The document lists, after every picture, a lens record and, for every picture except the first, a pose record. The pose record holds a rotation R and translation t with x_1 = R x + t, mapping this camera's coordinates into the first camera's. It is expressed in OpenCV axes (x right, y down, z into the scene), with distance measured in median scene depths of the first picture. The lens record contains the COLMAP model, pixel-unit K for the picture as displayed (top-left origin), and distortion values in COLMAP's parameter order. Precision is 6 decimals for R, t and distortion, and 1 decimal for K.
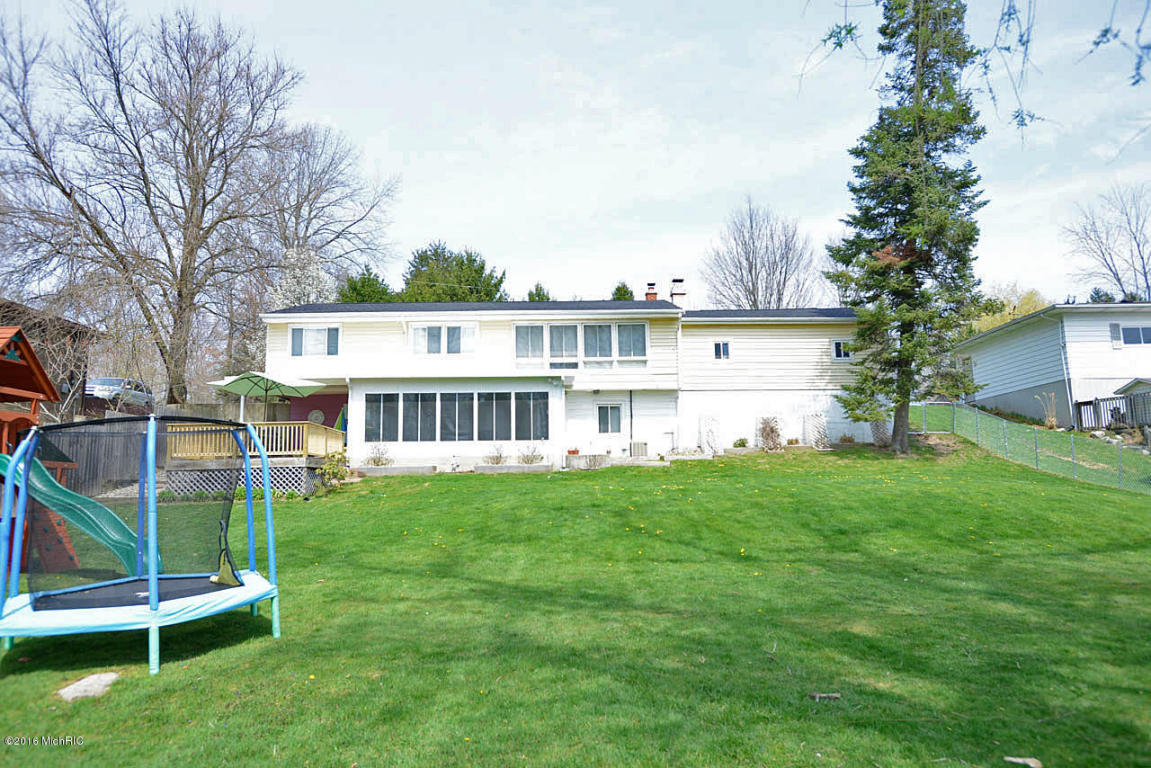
lens RADIAL K [[786.4, 0, 572.6], [0, 786.4, 362.3], [0, 0, 1]] dist [0.000823, 0.001495]
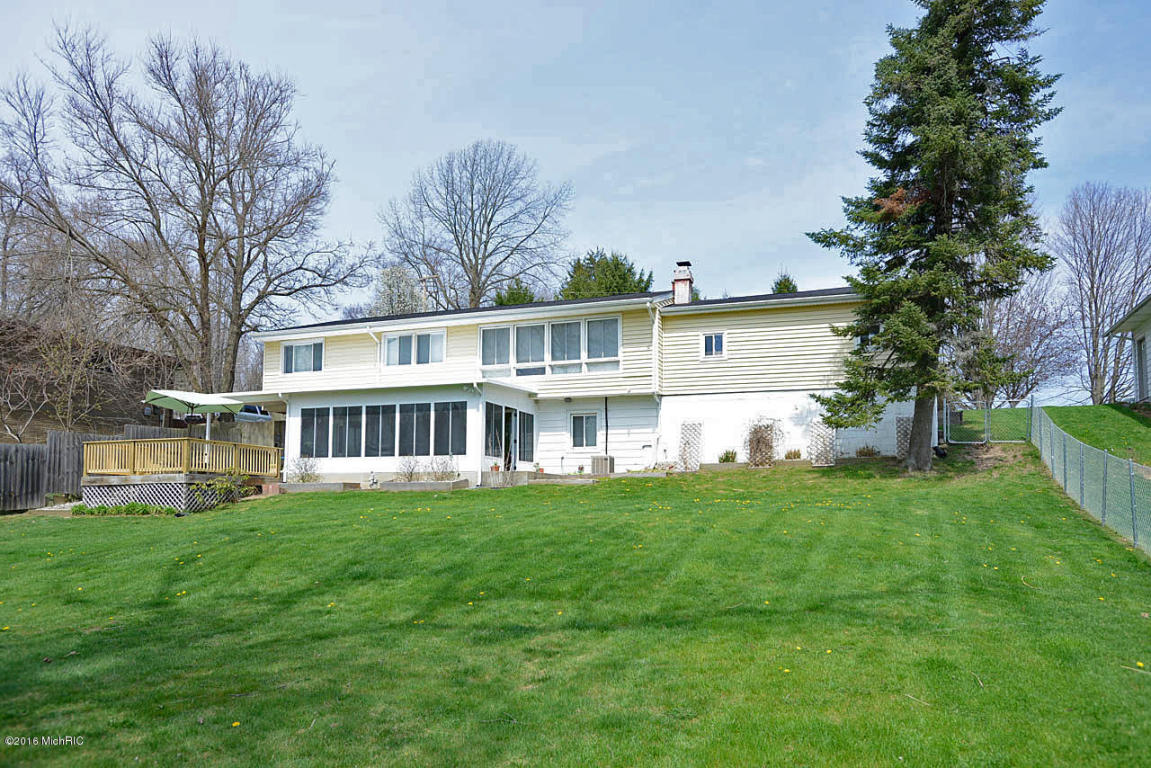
lens RADIAL K [[807.8, 0, 575.4], [0, 807.8, 427.3], [0, 0, 1]] dist [-0.006243, 0.000659]
pose [[0.934740, -0.018293, -0.354862, 0.361255], [0.040475, 0.997655, 0.055185, 0.018816], [0.353021, -0.065947, 0.933288, 0.163461]]
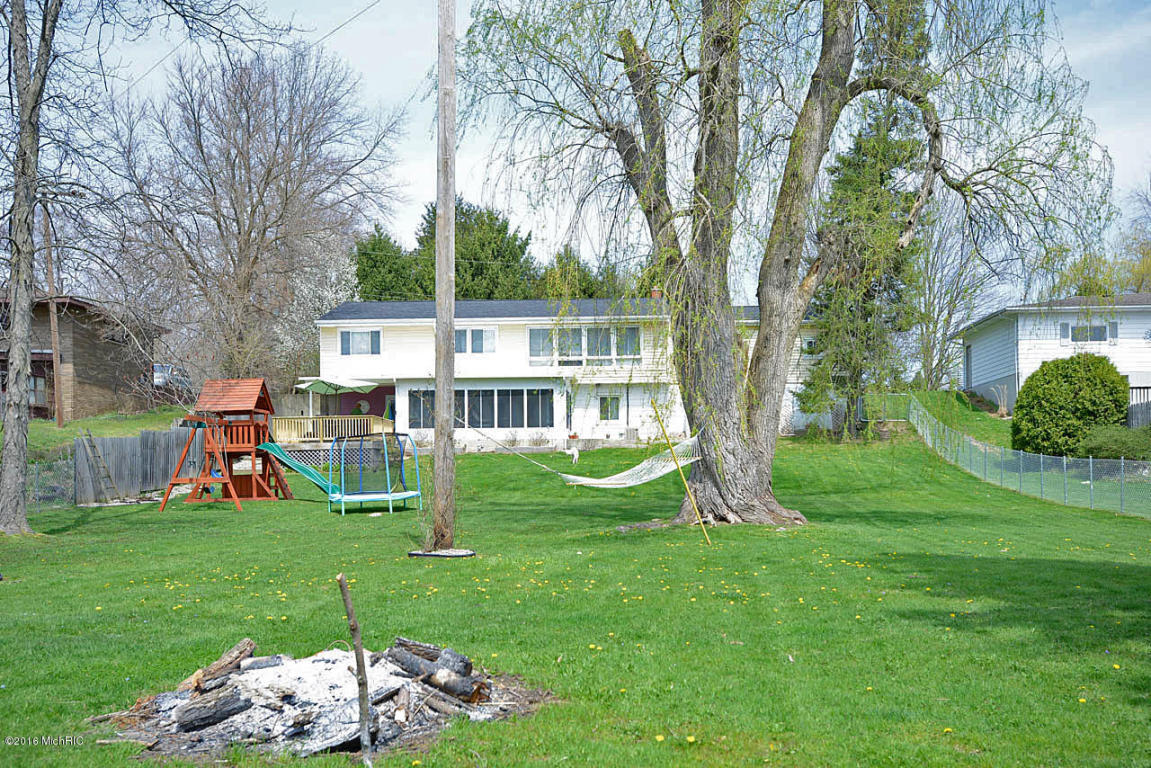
lens RADIAL K [[1157.6, 0, 576.6], [0, 1157.6, 405.8], [0, 0, 1]] dist [0.113760, -0.002522]
pose [[0.998178, 0.000831, -0.060327, 0.103809], [0.004953, 0.995402, 0.095657, -0.099094], [0.060129, -0.095781, 0.993585, -0.735602]]
